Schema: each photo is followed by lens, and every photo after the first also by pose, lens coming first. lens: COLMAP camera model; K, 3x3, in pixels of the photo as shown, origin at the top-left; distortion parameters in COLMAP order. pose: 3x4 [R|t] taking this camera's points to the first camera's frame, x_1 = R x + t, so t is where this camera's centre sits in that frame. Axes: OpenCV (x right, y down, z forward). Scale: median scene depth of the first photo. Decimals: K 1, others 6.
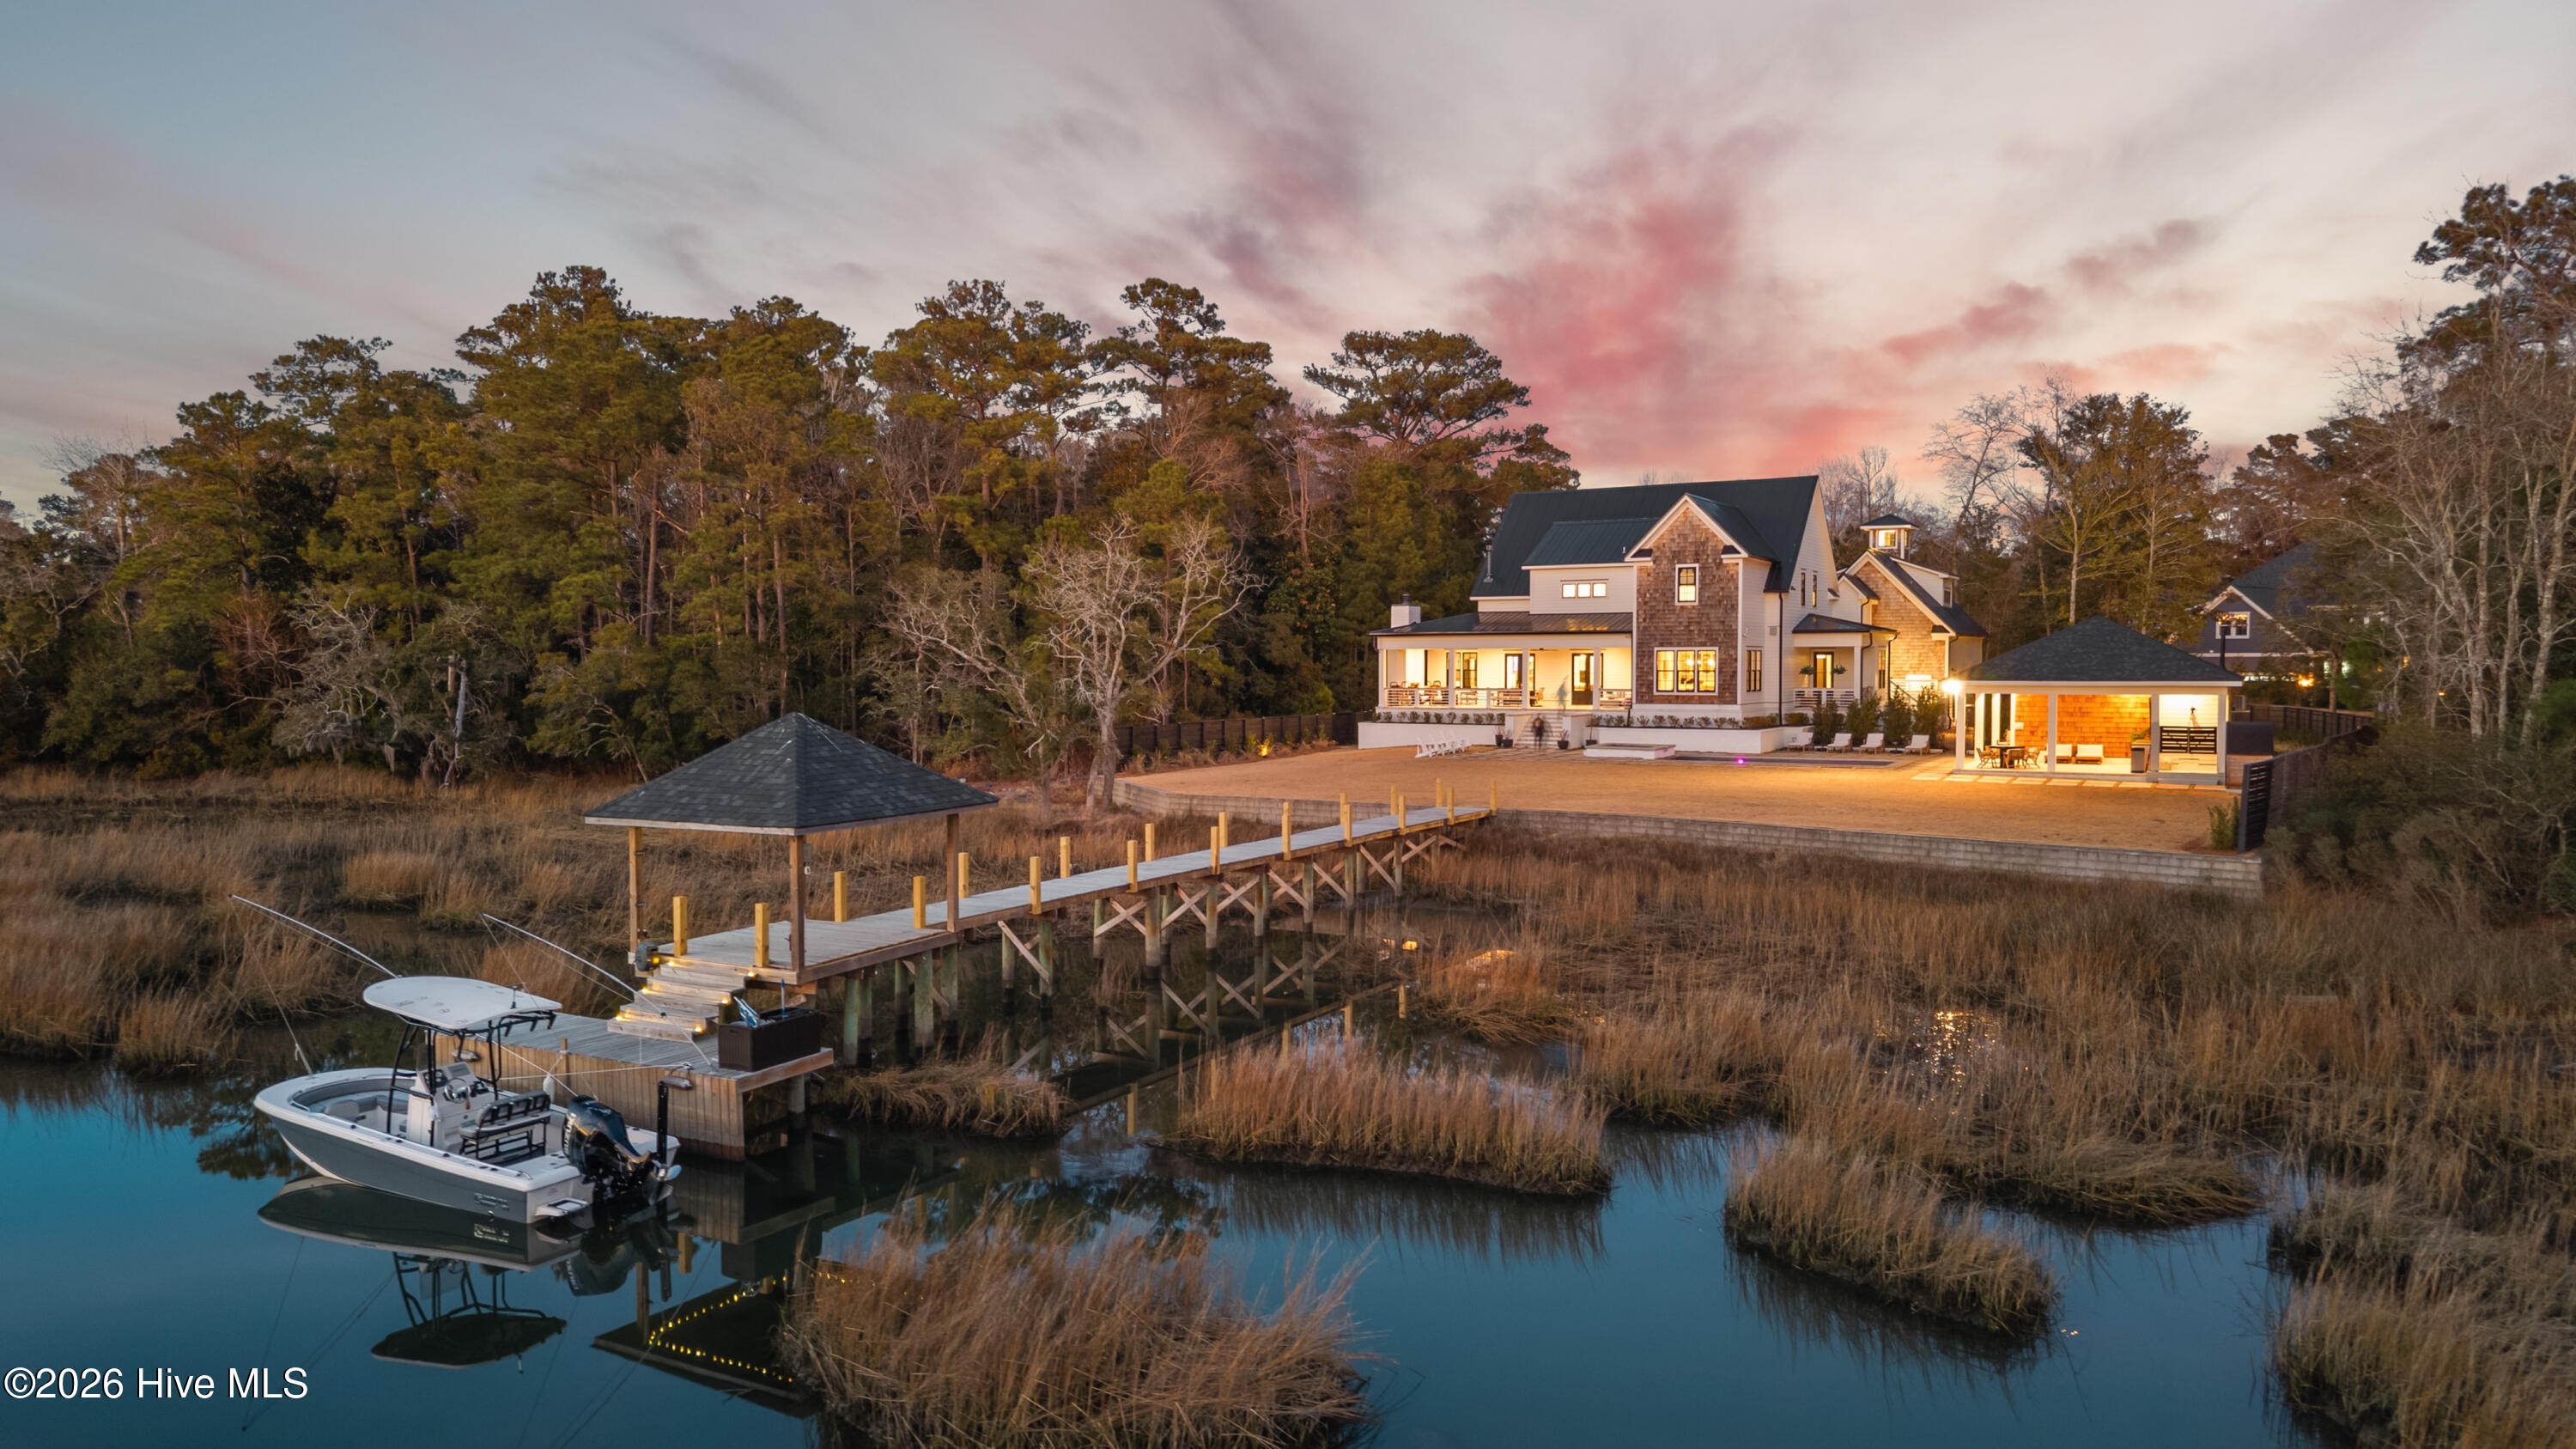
lens RADIAL K [[1741.2, 0, 1290.3], [0, 1741.2, 715.5], [0, 0, 1]] dist [0.062526, -0.071120]
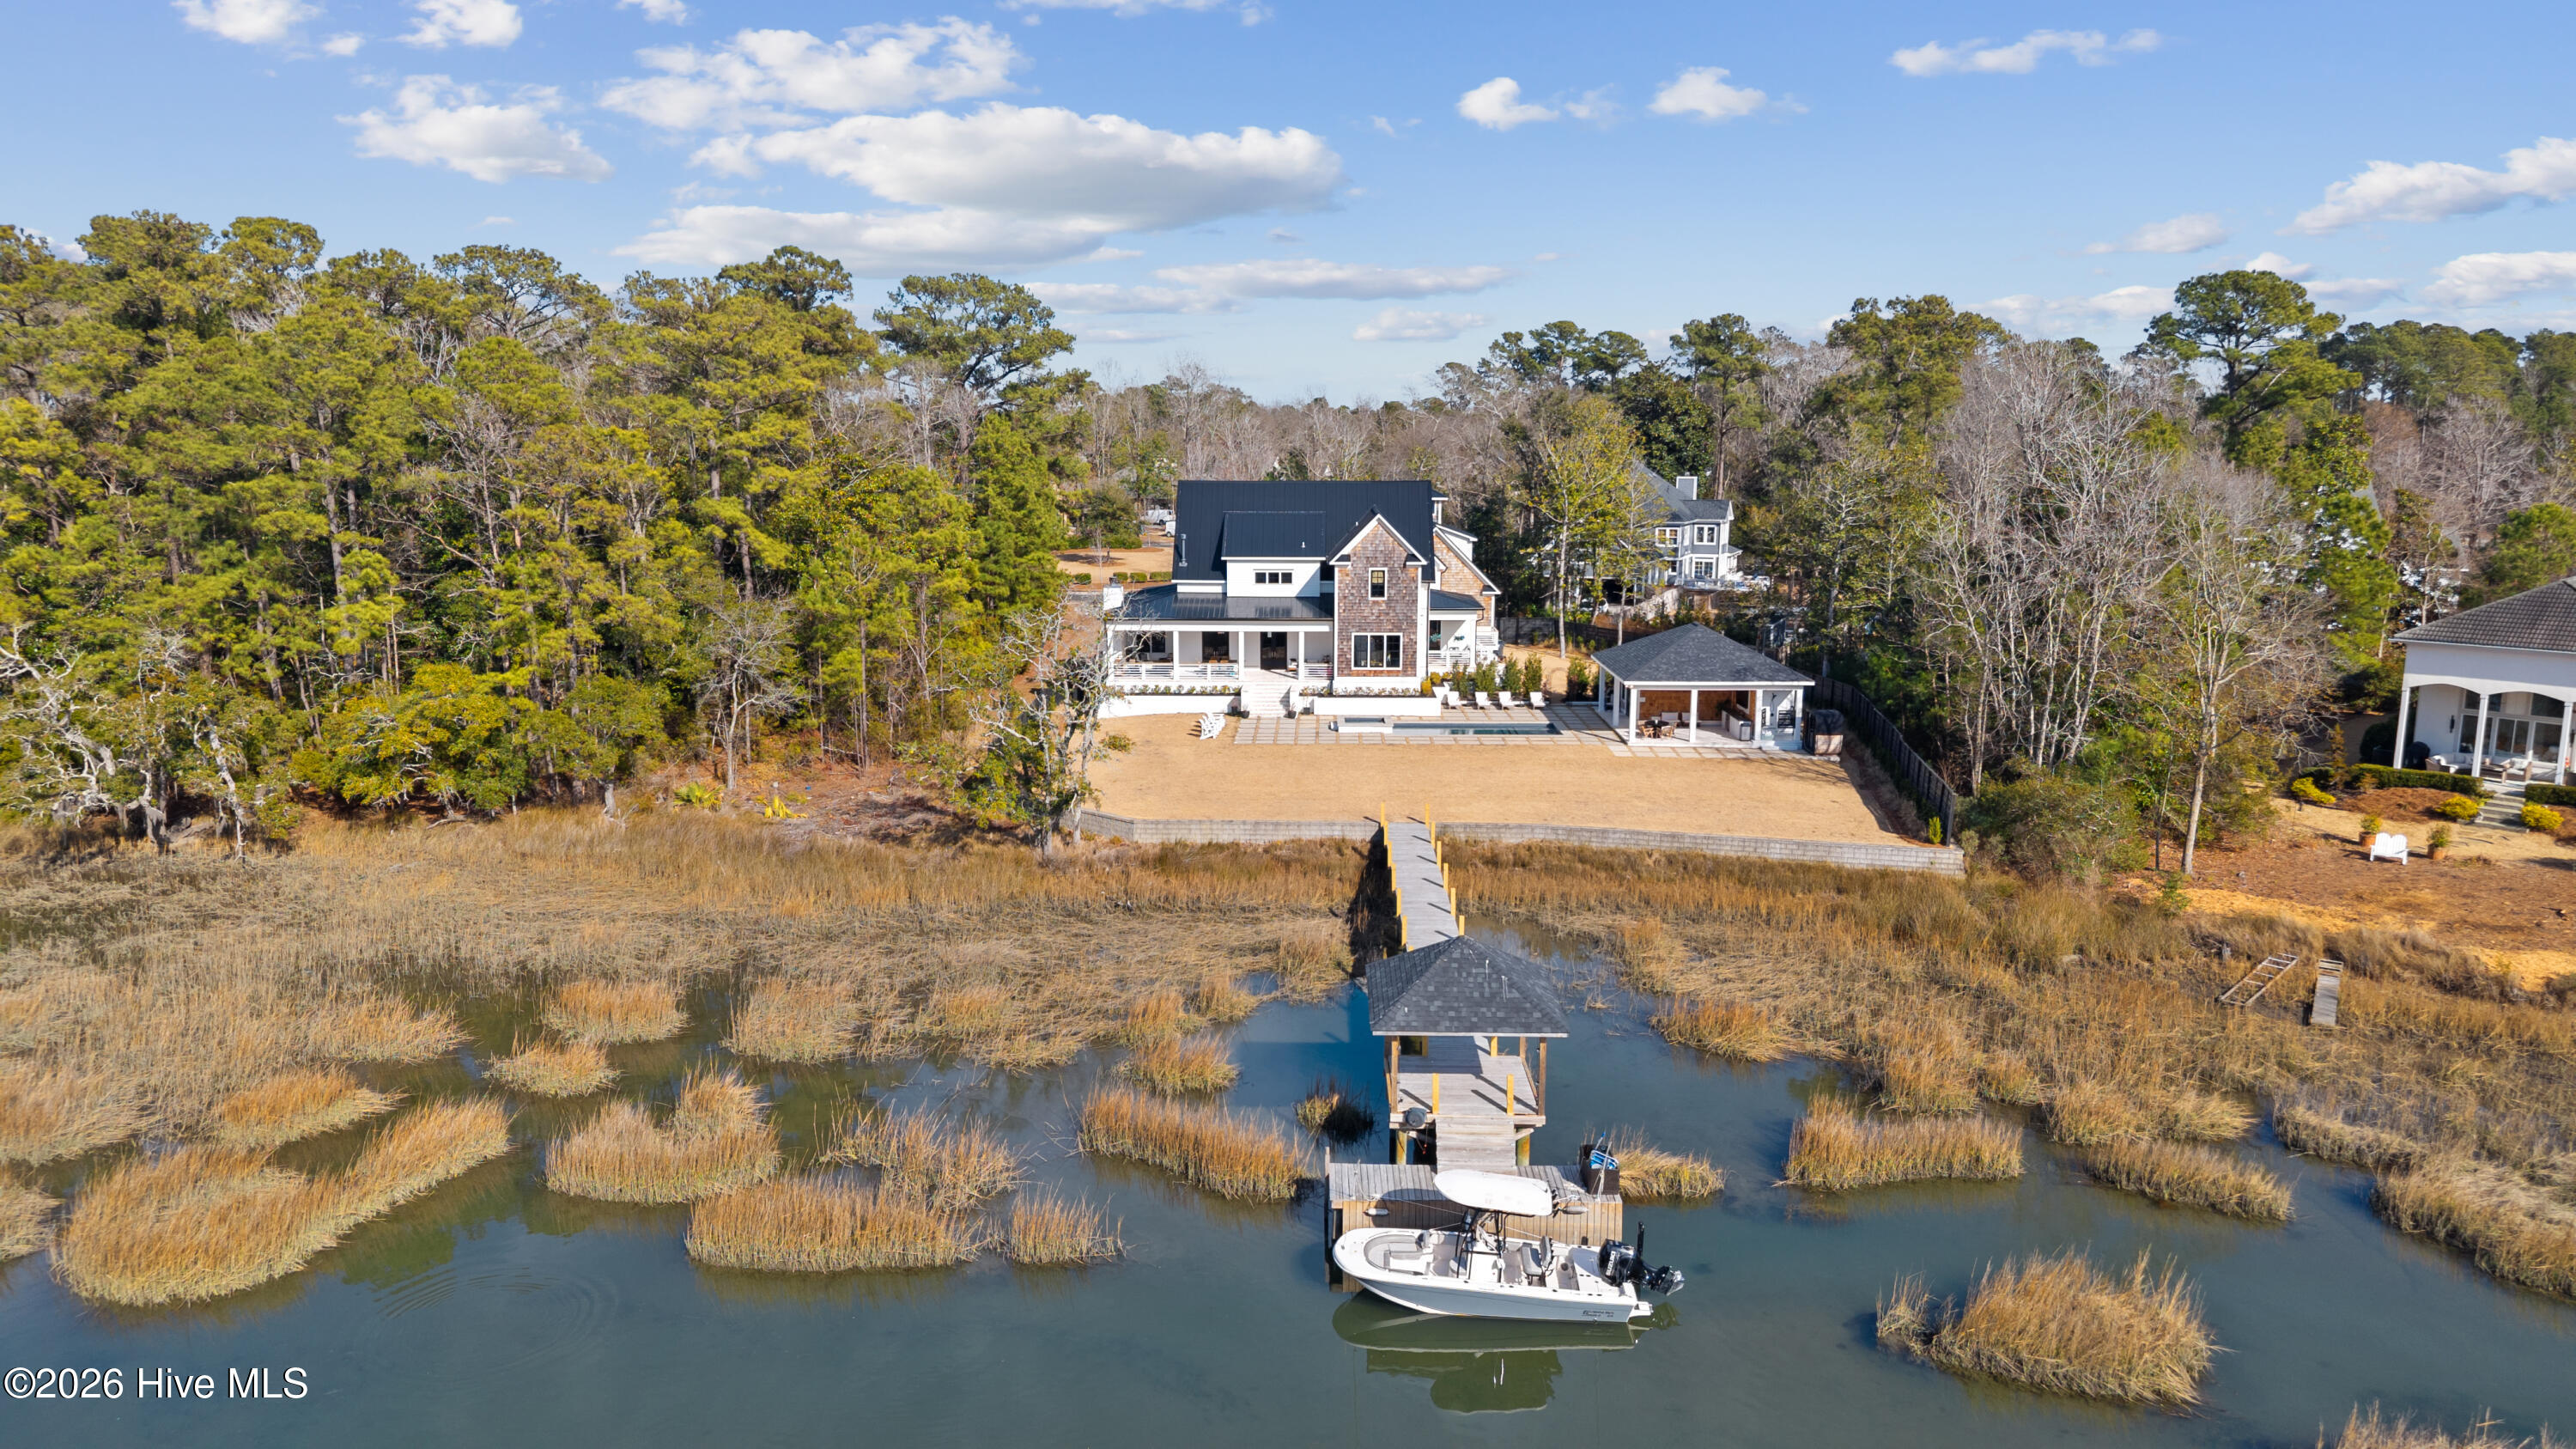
lens RADIAL K [[1740.1, 0, 1288.0], [0, 1740.1, 724.5], [0, 0, 1]] dist [0.058684, 0.000089]
pose [[0.884010, -0.075376, 0.461351, -0.384928], [0.011716, 0.990177, 0.139326, -0.137002], [-0.467321, -0.117761, 0.876210, -0.083767]]
